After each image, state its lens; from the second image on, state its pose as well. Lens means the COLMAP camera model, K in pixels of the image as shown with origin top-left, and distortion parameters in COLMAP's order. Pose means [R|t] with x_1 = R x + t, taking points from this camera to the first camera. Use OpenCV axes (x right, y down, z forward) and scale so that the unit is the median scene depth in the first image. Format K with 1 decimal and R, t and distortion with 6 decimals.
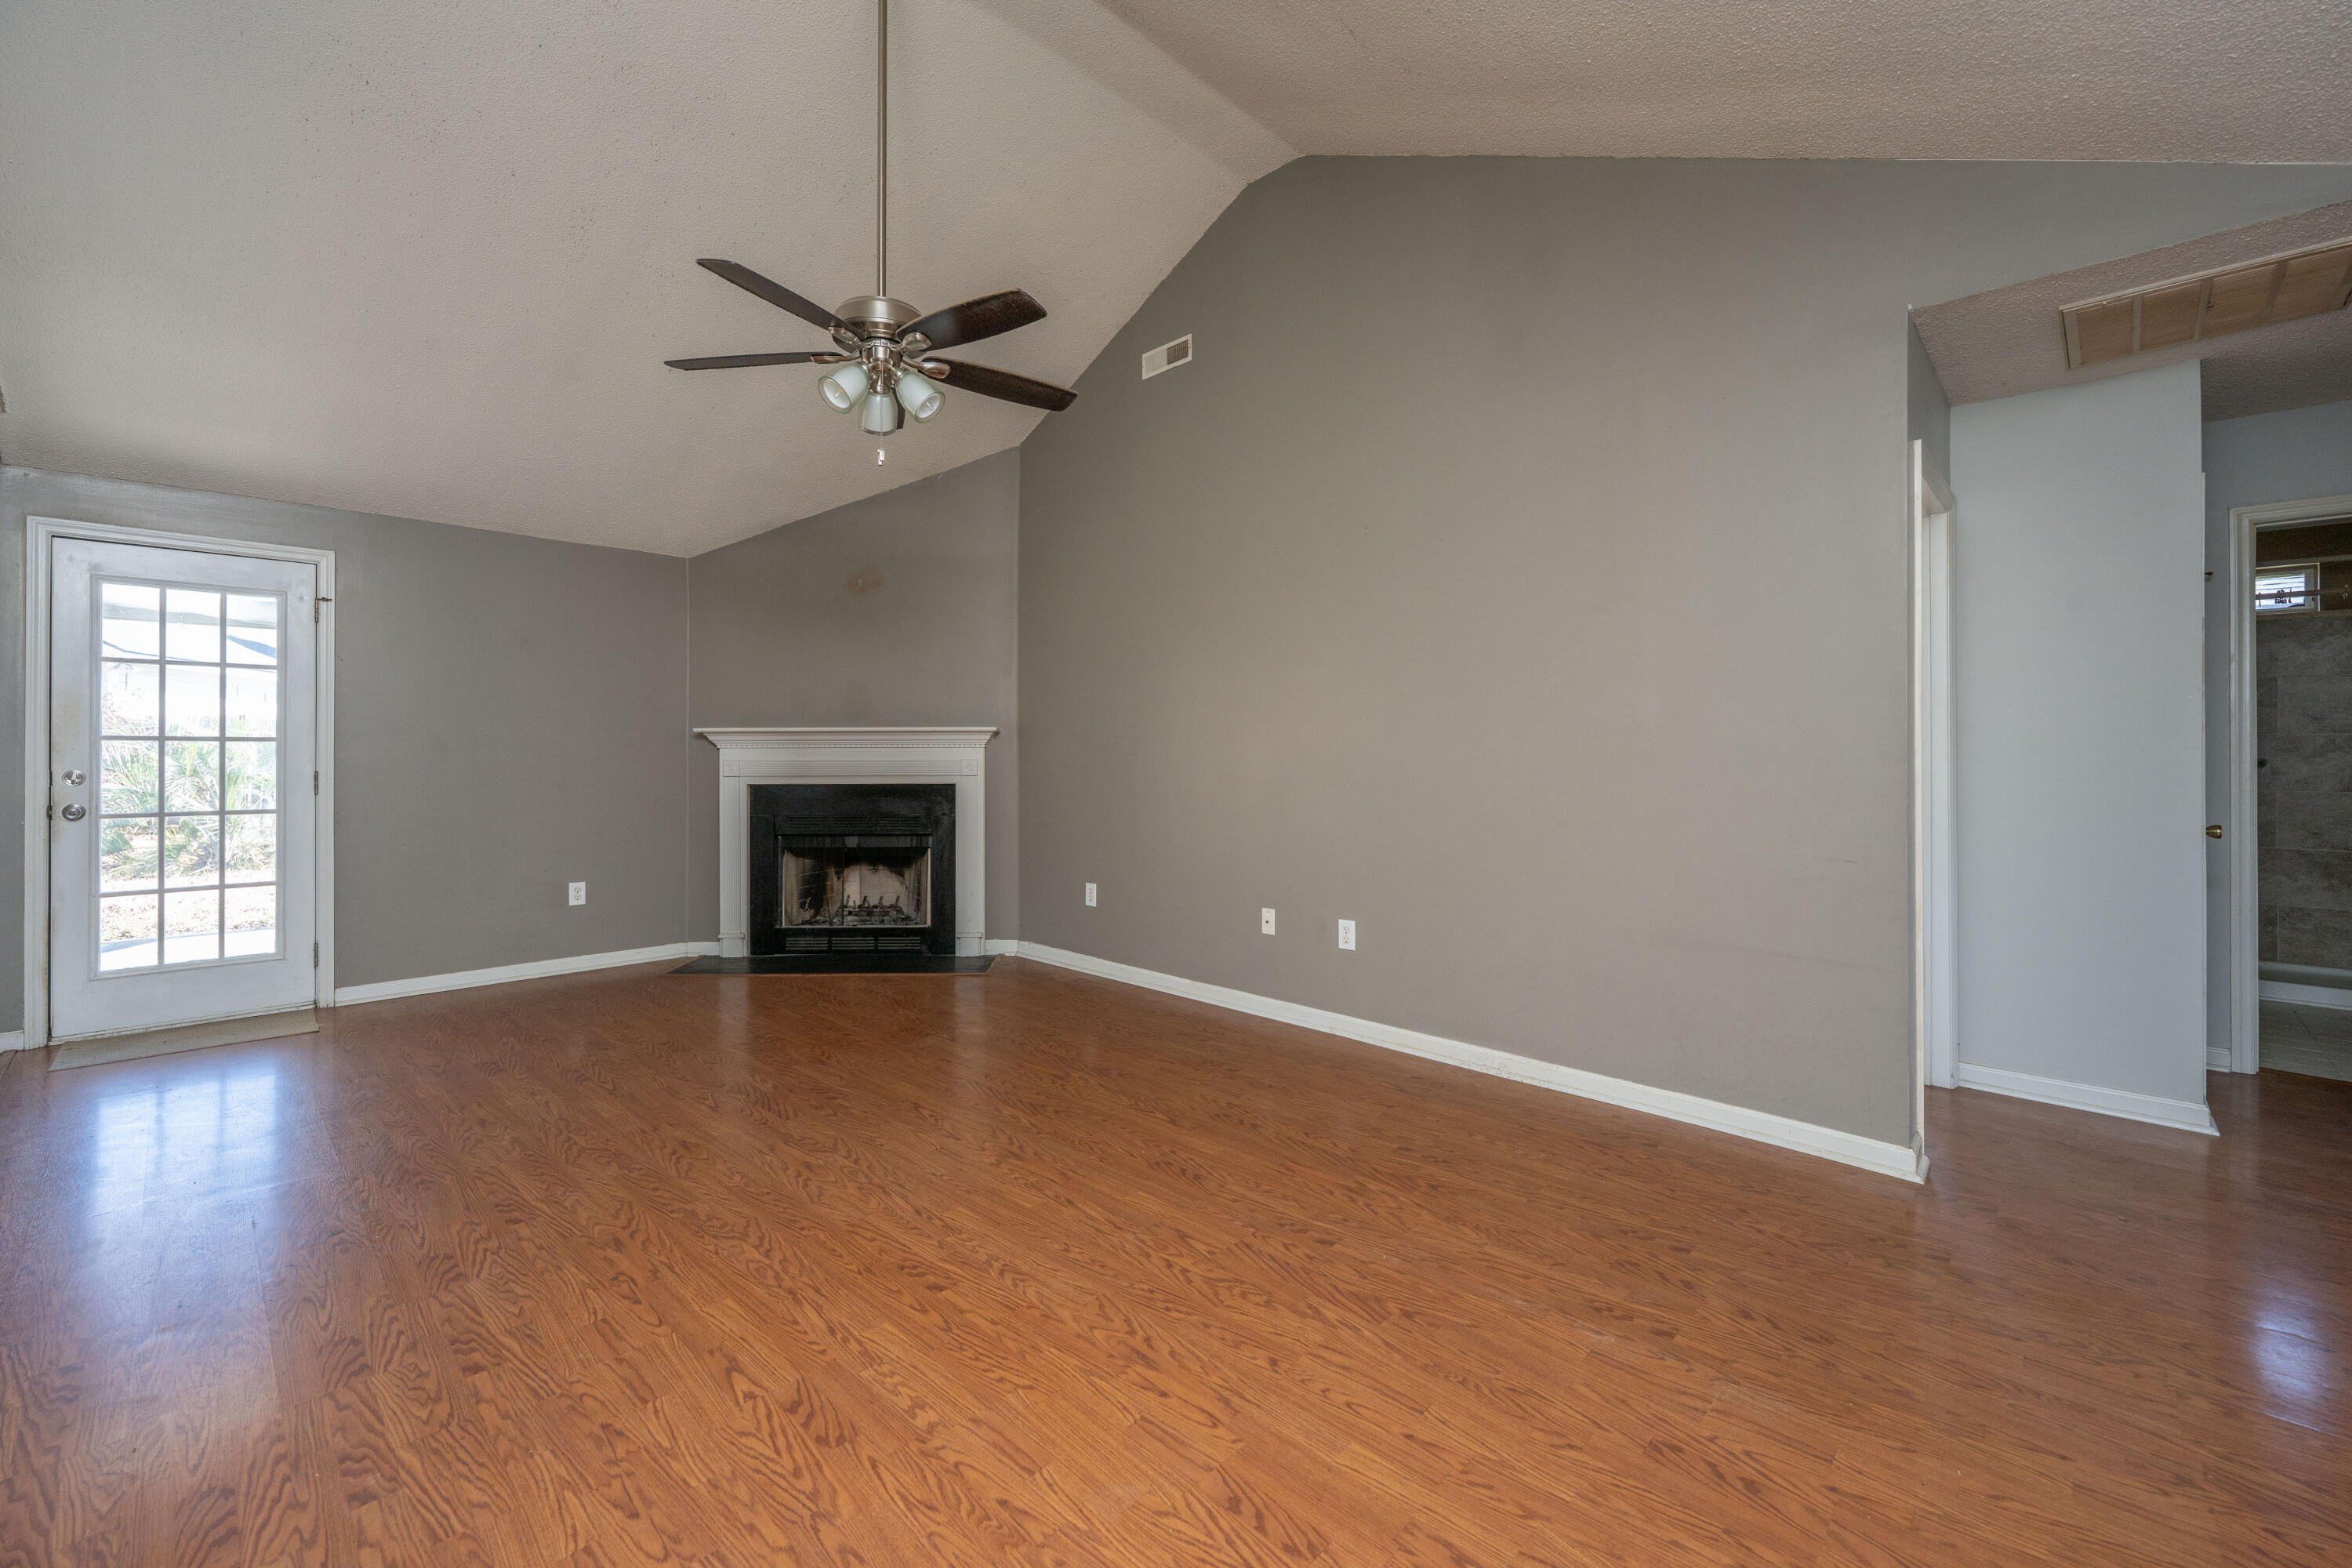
lens RADIAL K [[944.5, 0, 1134.5], [0, 944.5, 746.4], [0, 0, 1]] dist [-0.008615, 0.000014]
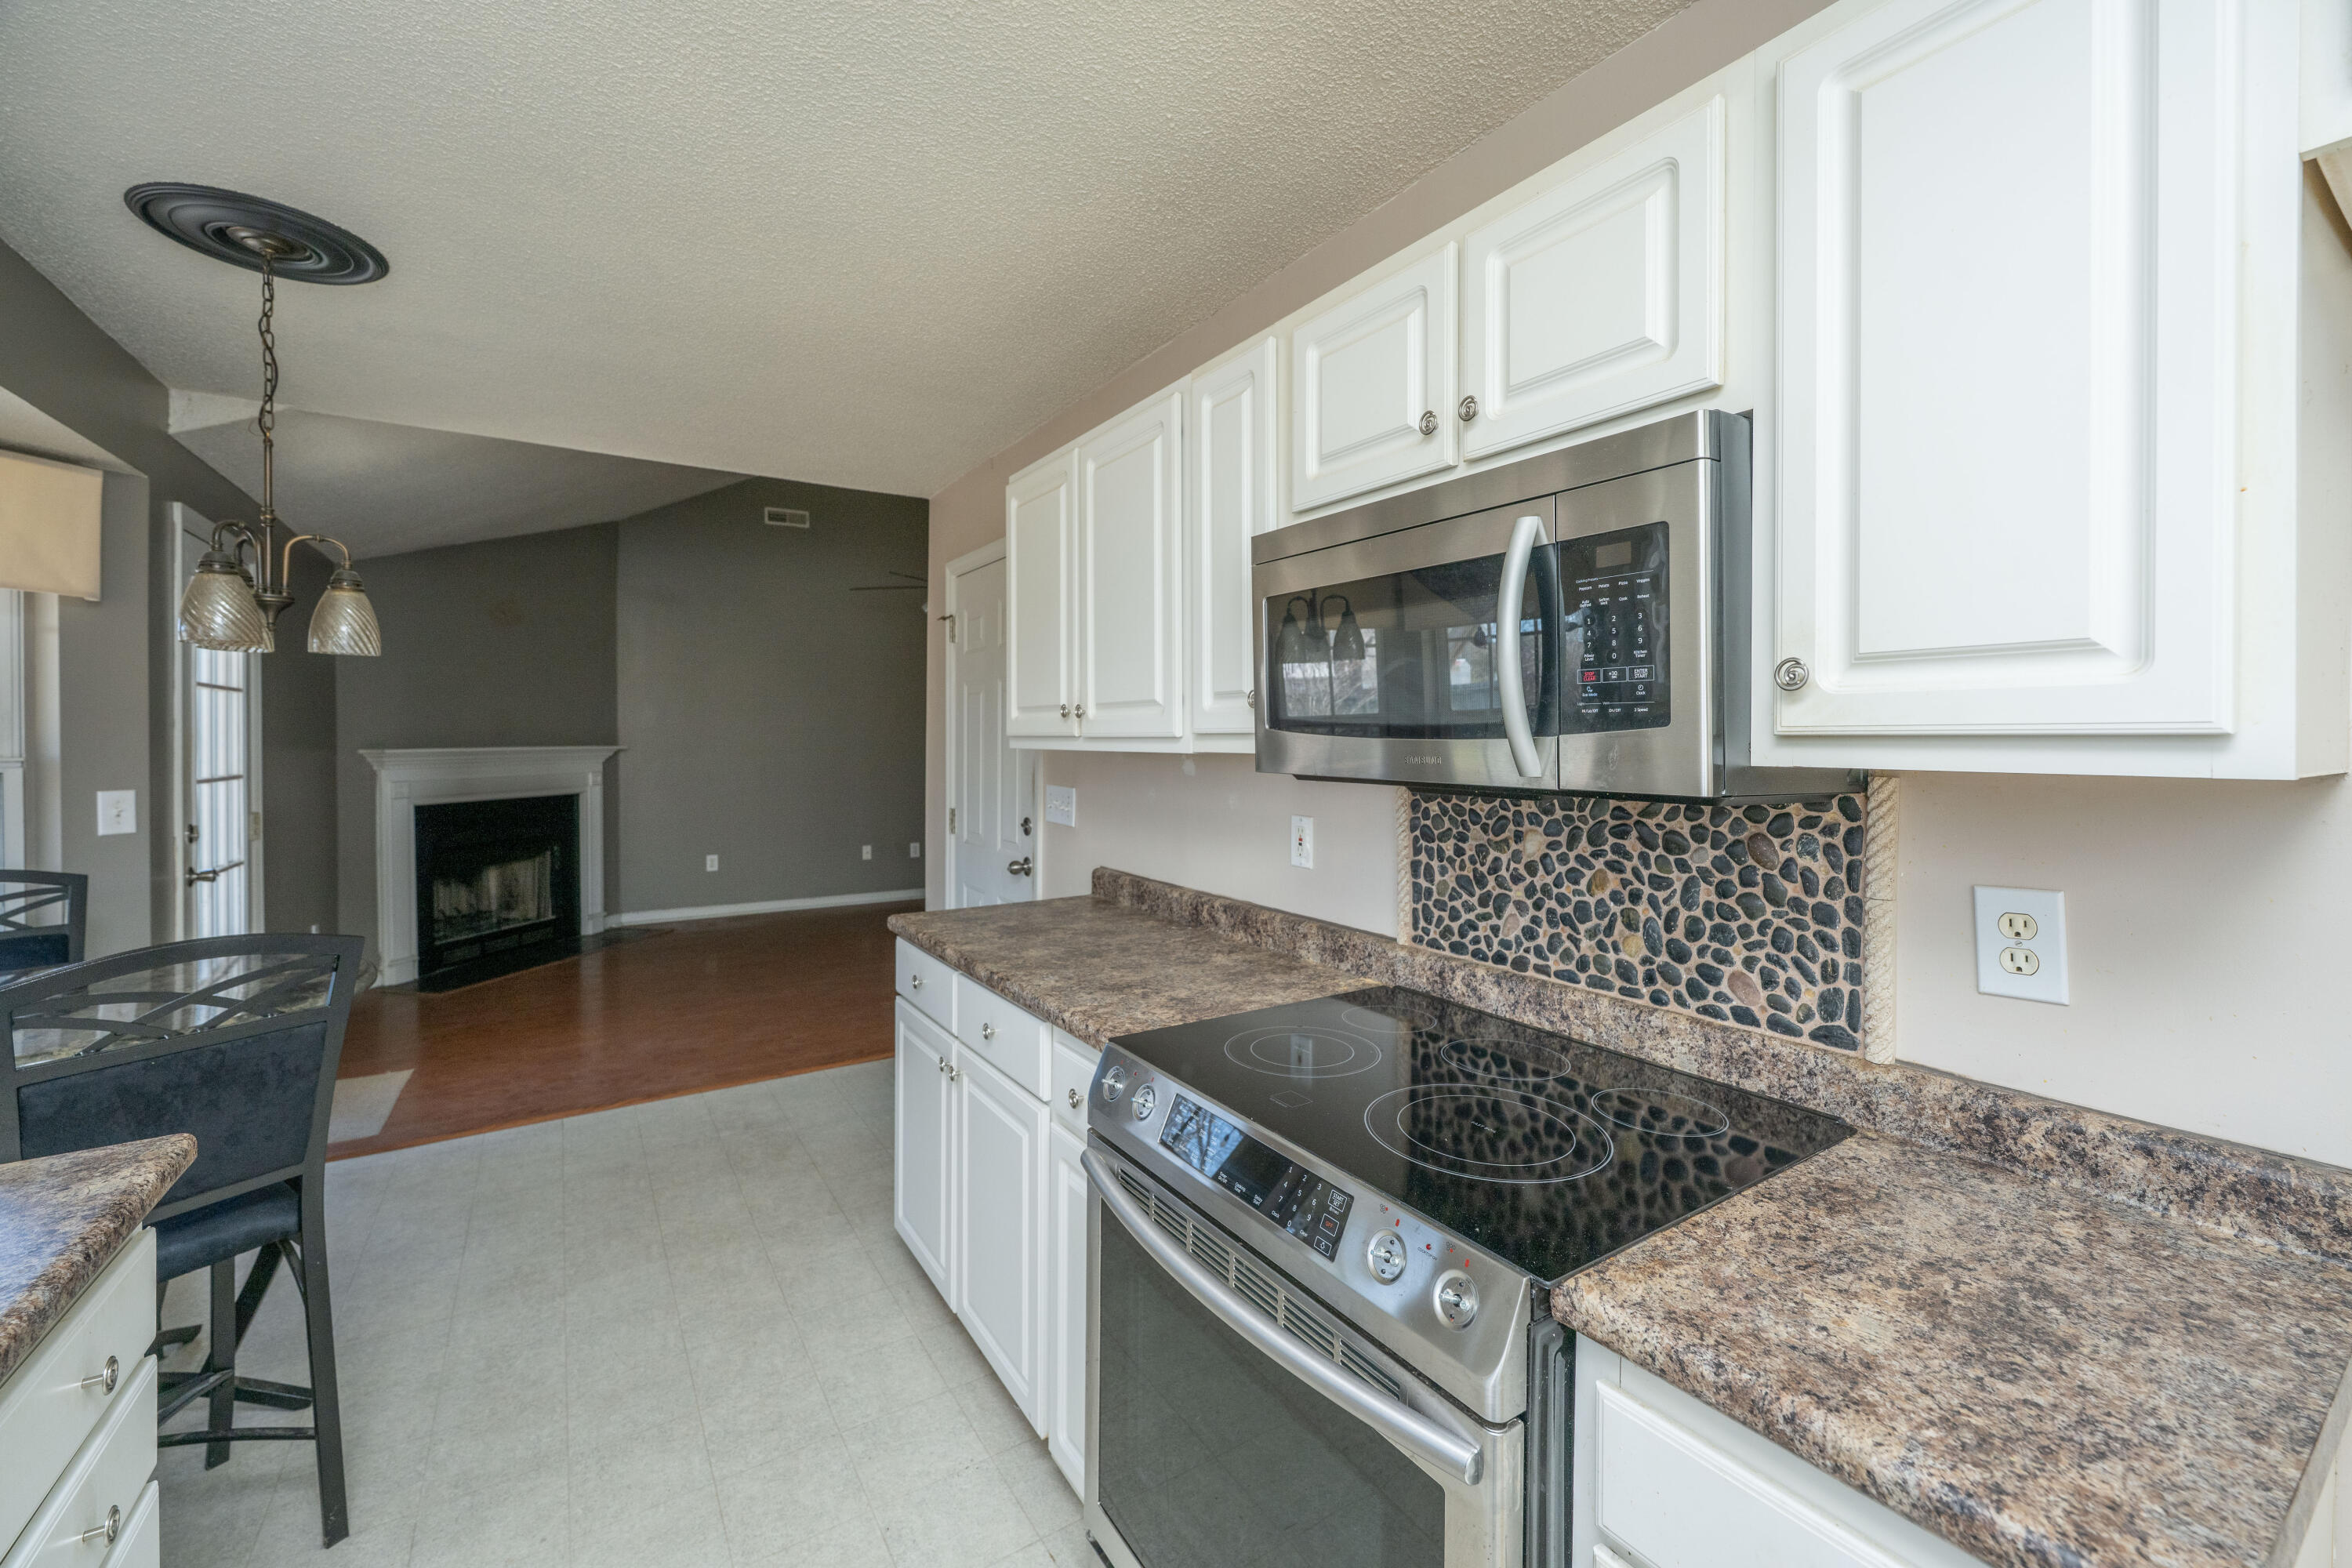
lens RADIAL K [[945.7, 0, 1172.6], [0, 945.7, 741.7], [0, 0, 1]] dist [-0.000956, 0.000279]
pose [[0.207171, -0.006404, 0.978284, -1.569356], [-0.005576, 0.999955, 0.007726, -0.050427], [-0.978289, -0.007055, 0.207126, 0.018328]]
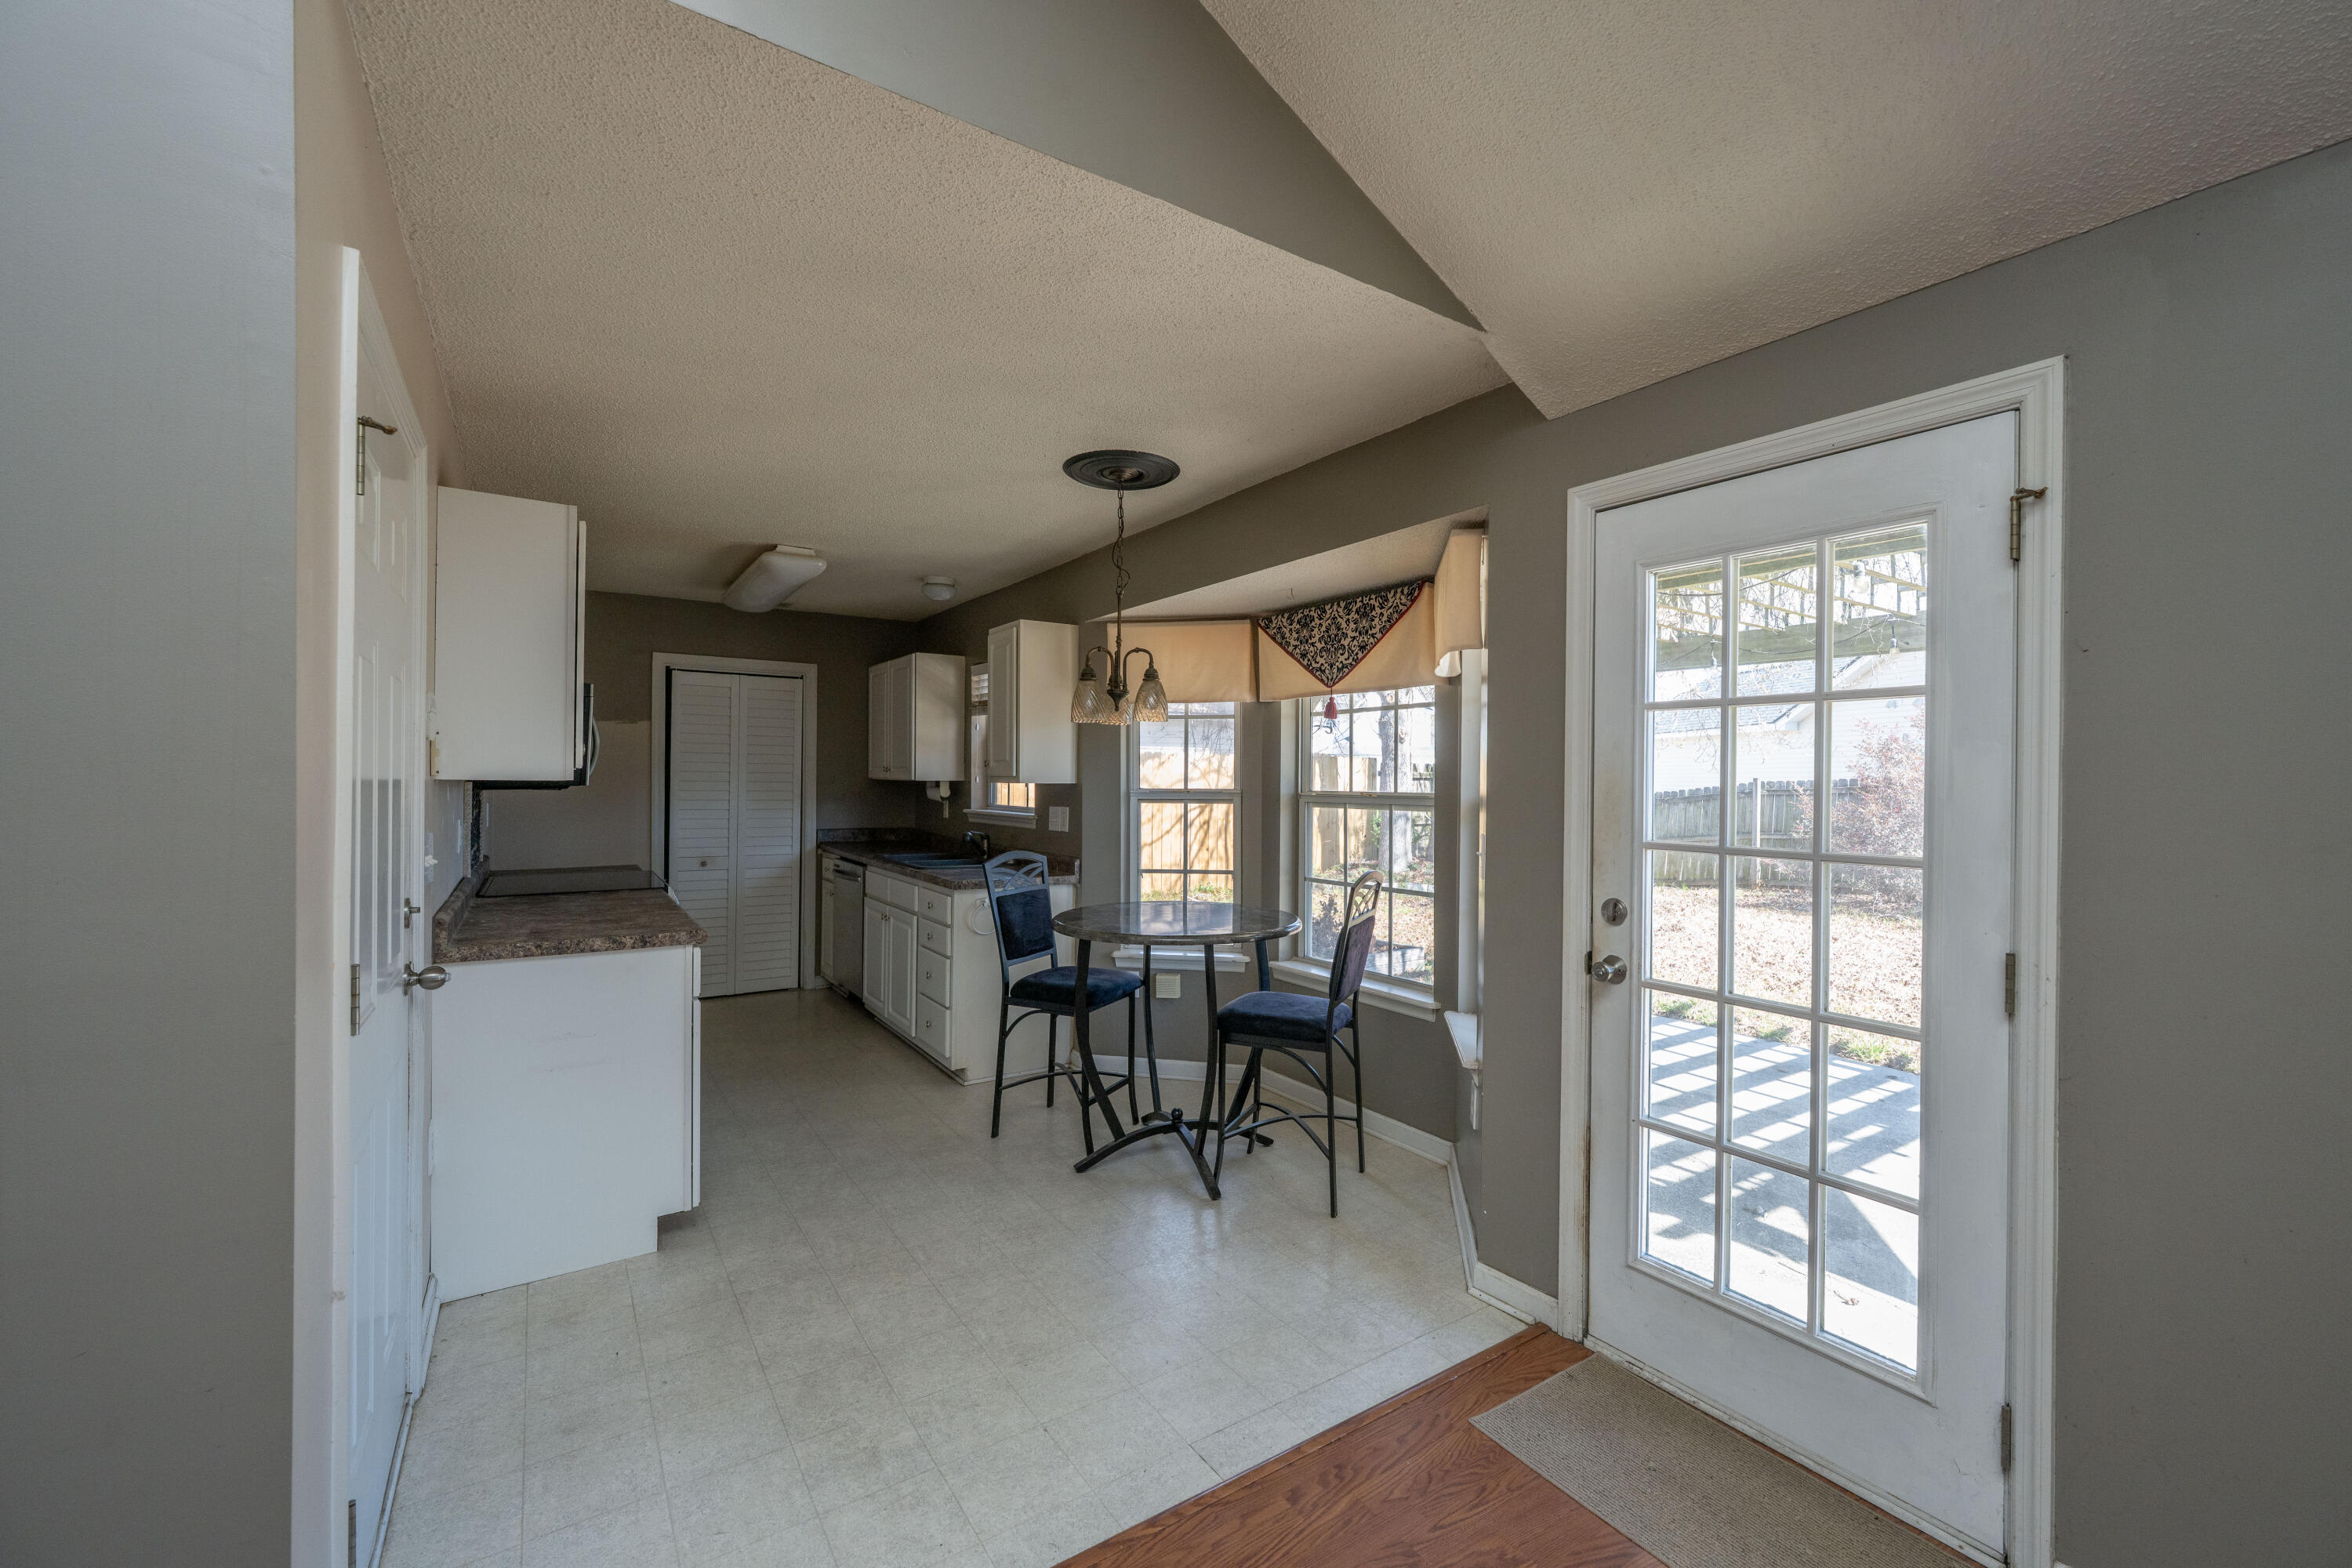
lens RADIAL K [[949.0, 0, 1204.0], [0, 949.0, 784.2], [0, 0, 1]] dist [-0.001227, -0.000141]
pose [[-0.171645, 0.002704, -0.985155, -0.448433], [-0.005580, 0.999978, 0.003717, -0.043106], [0.985143, 0.006135, -0.171626, 0.760880]]
